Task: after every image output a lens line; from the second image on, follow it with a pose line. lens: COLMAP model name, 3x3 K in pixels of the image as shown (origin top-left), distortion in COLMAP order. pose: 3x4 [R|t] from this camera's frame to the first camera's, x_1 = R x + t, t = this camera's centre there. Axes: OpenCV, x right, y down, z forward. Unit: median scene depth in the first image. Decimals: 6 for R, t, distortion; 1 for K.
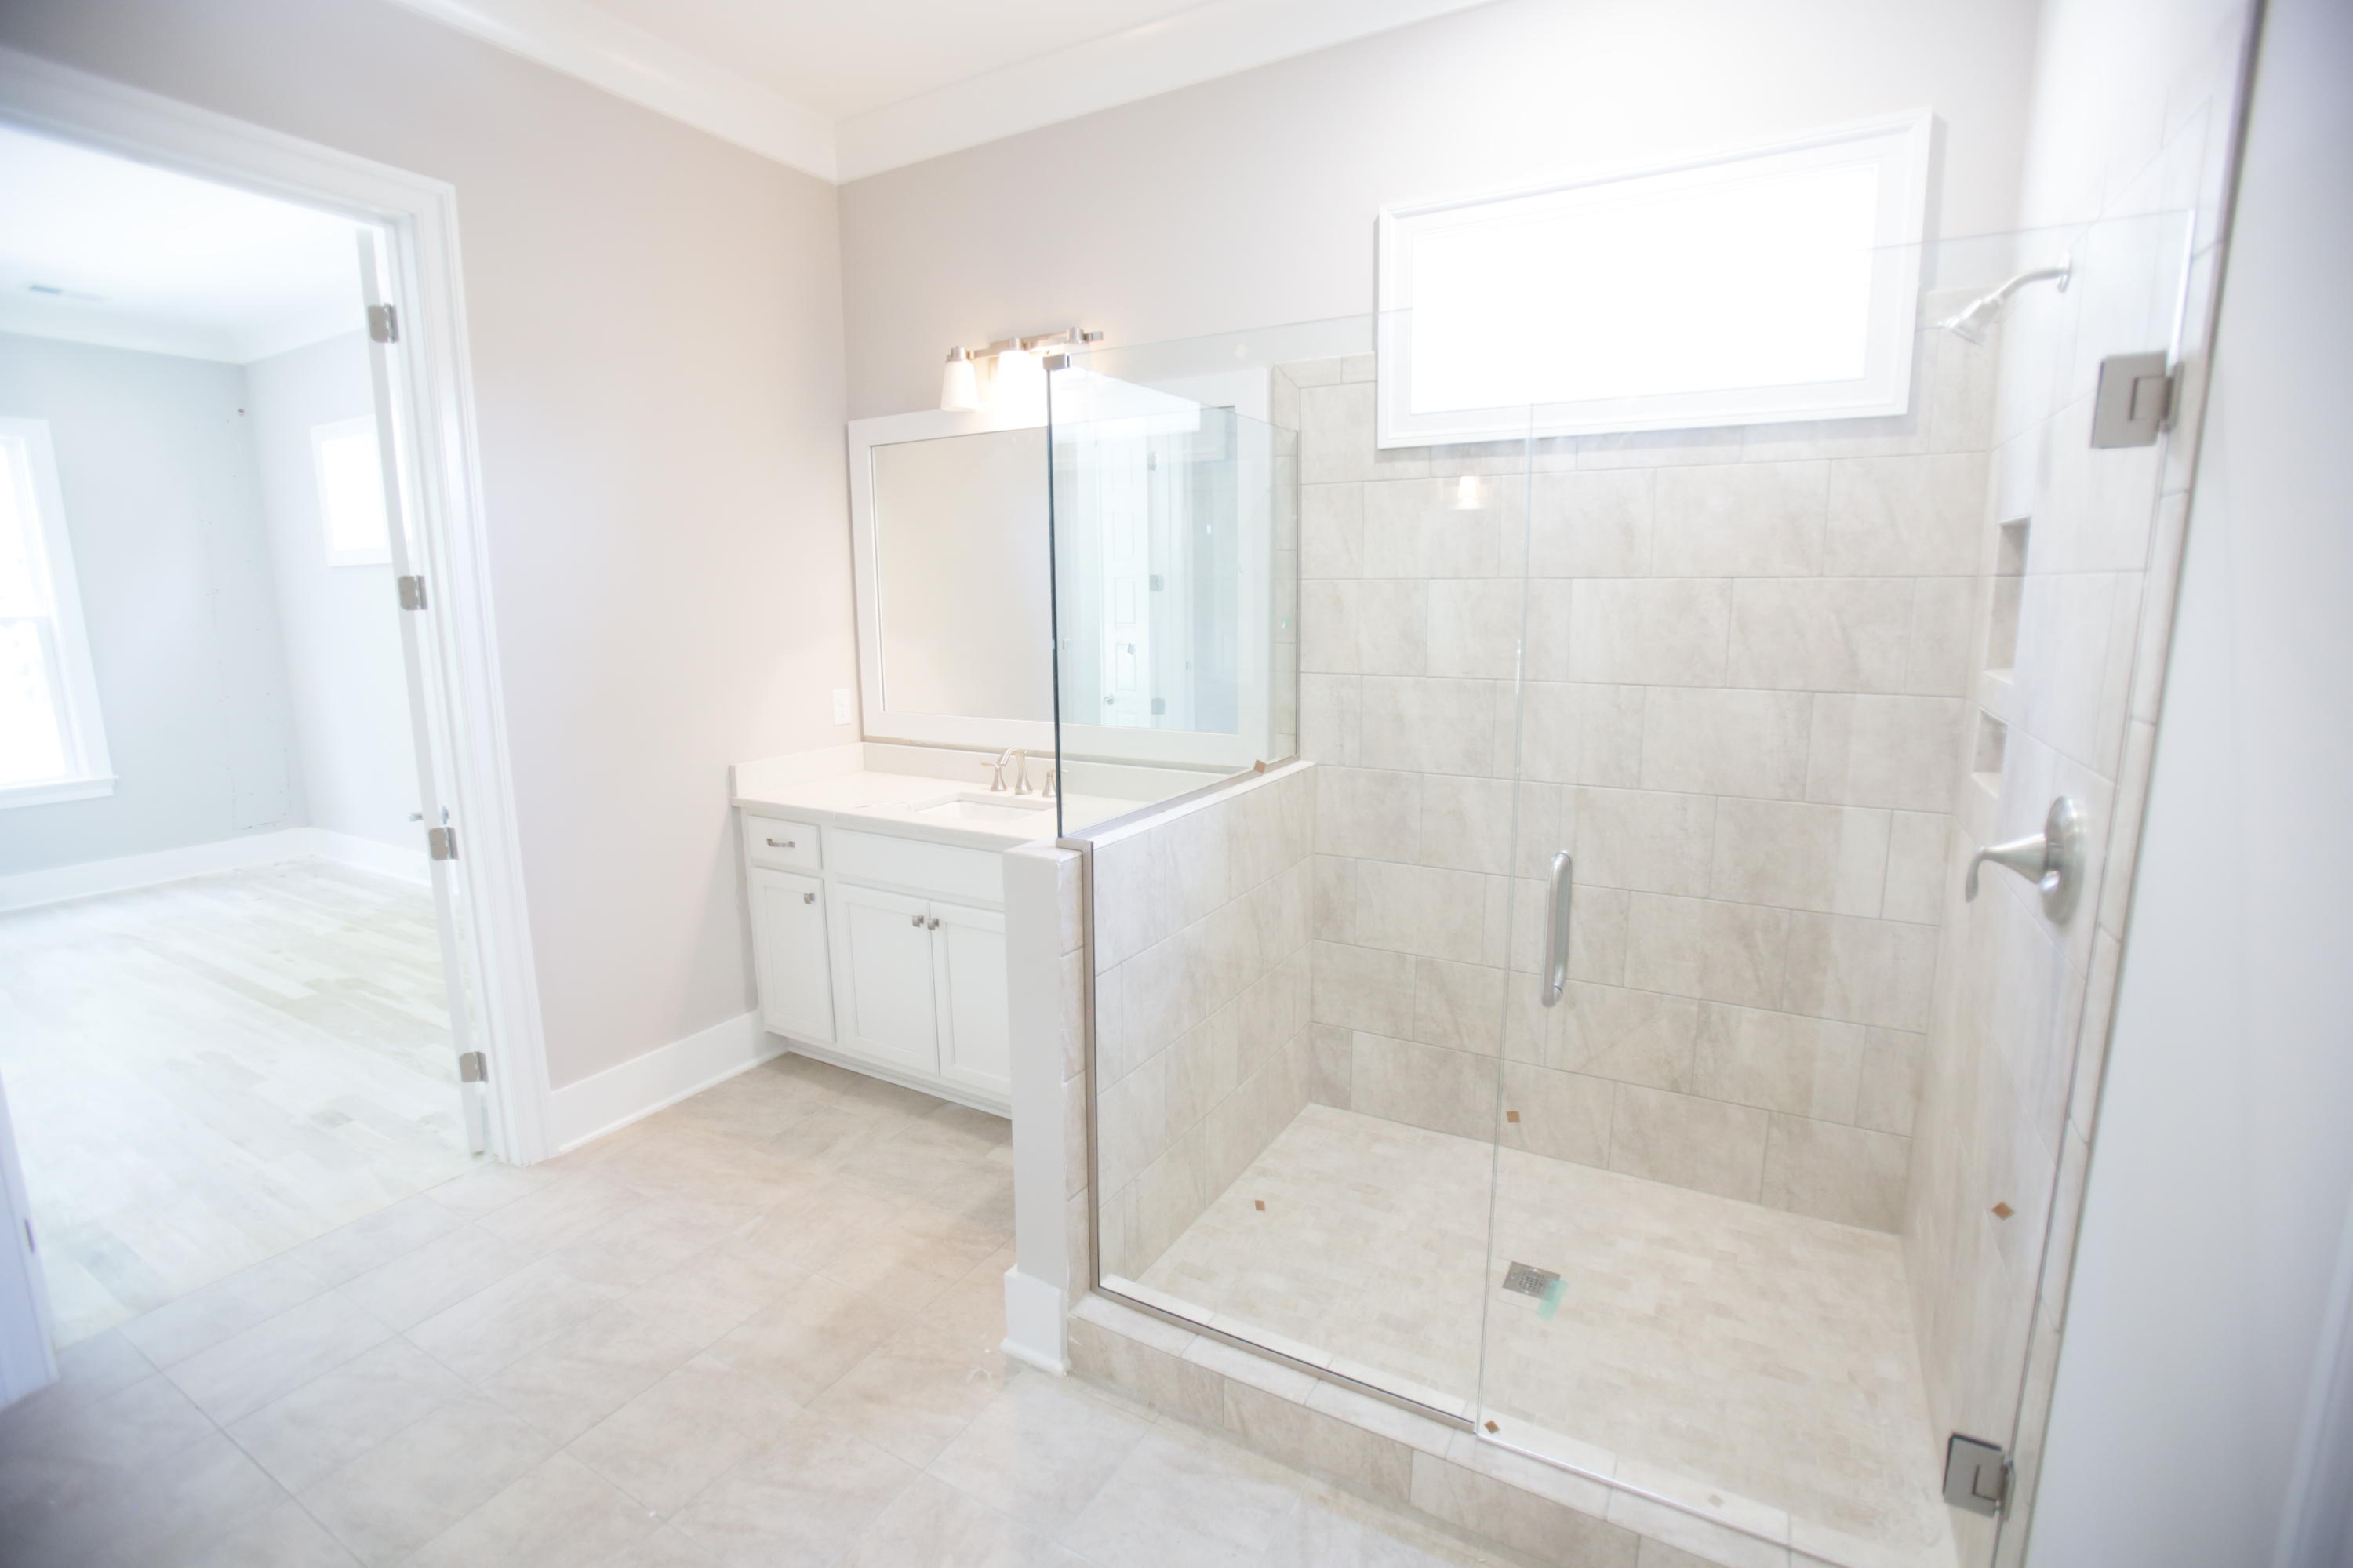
lens RADIAL K [[1067.2, 0, 1172.8], [0, 1067.2, 775.8], [0, 0, 1]] dist [-0.080603, 0.035927]
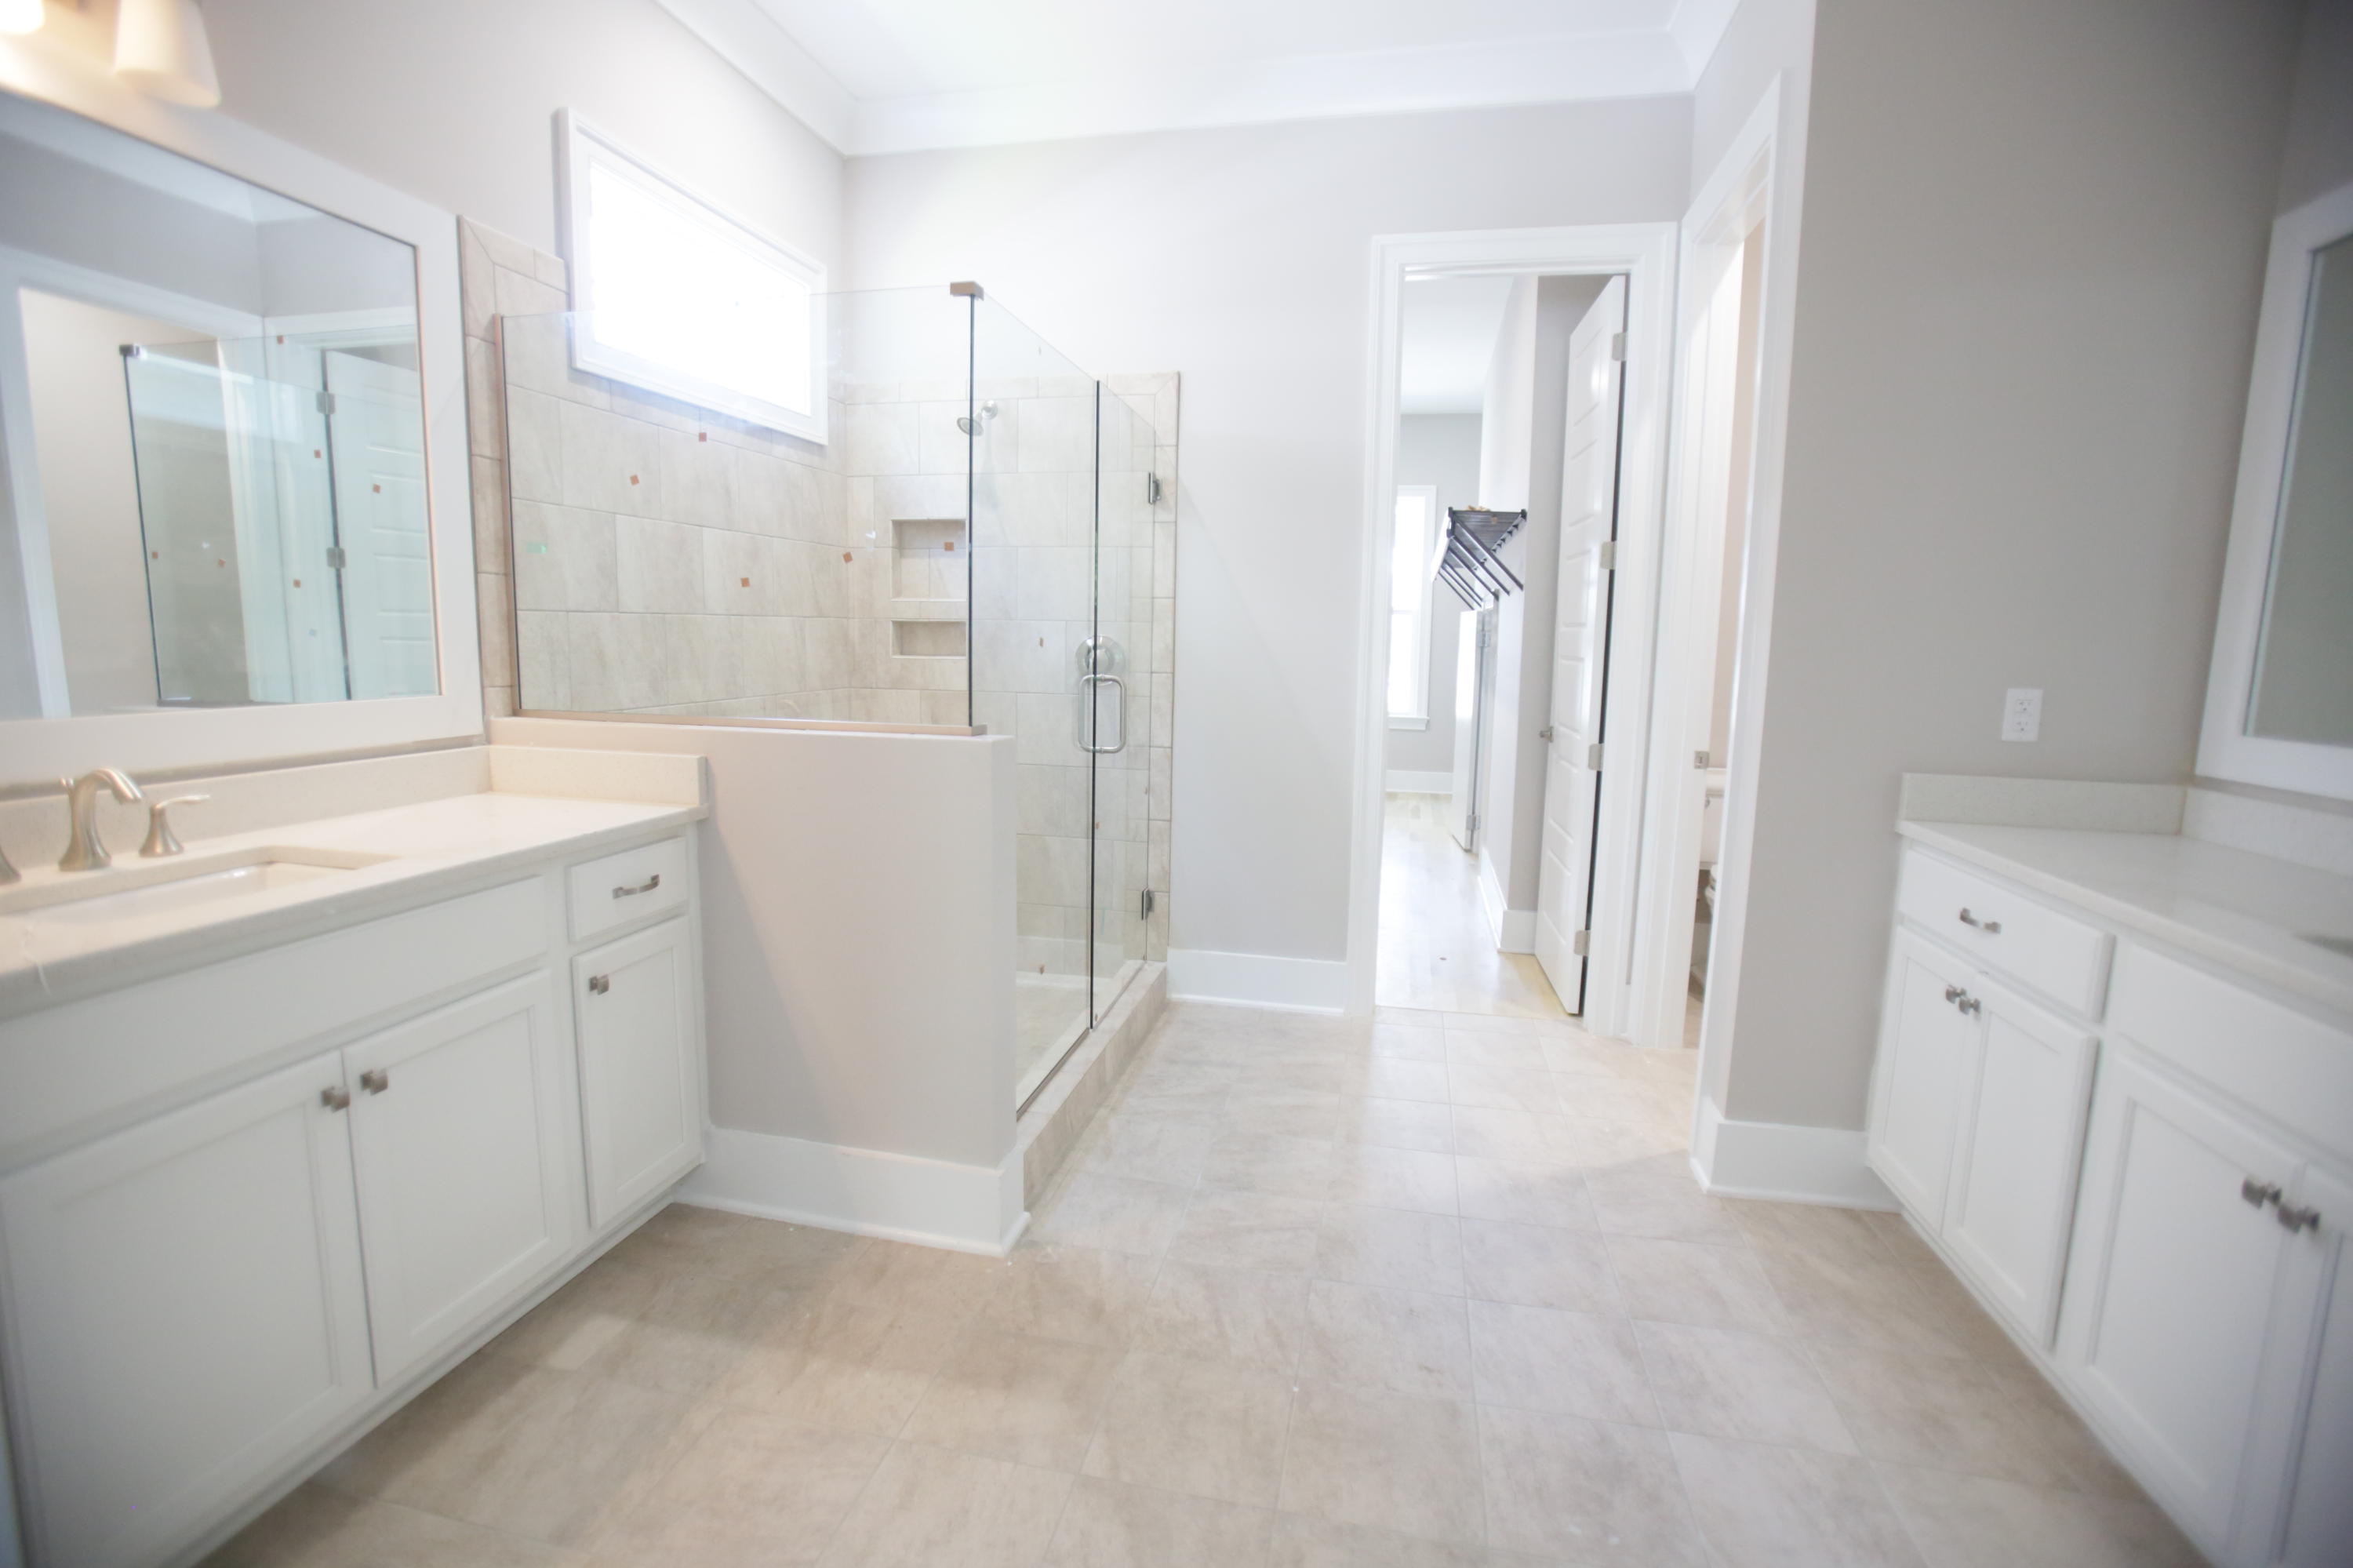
lens RADIAL K [[1067.2, 0, 1172.8], [0, 1067.2, 775.8], [0, 0, 1]] dist [-0.080603, 0.035927]
pose [[-0.296315, -0.124283, 0.946970, -0.883010], [0.149563, 0.973227, 0.174528, -0.038294], [-0.943307, 0.193346, -0.269793, 0.823824]]
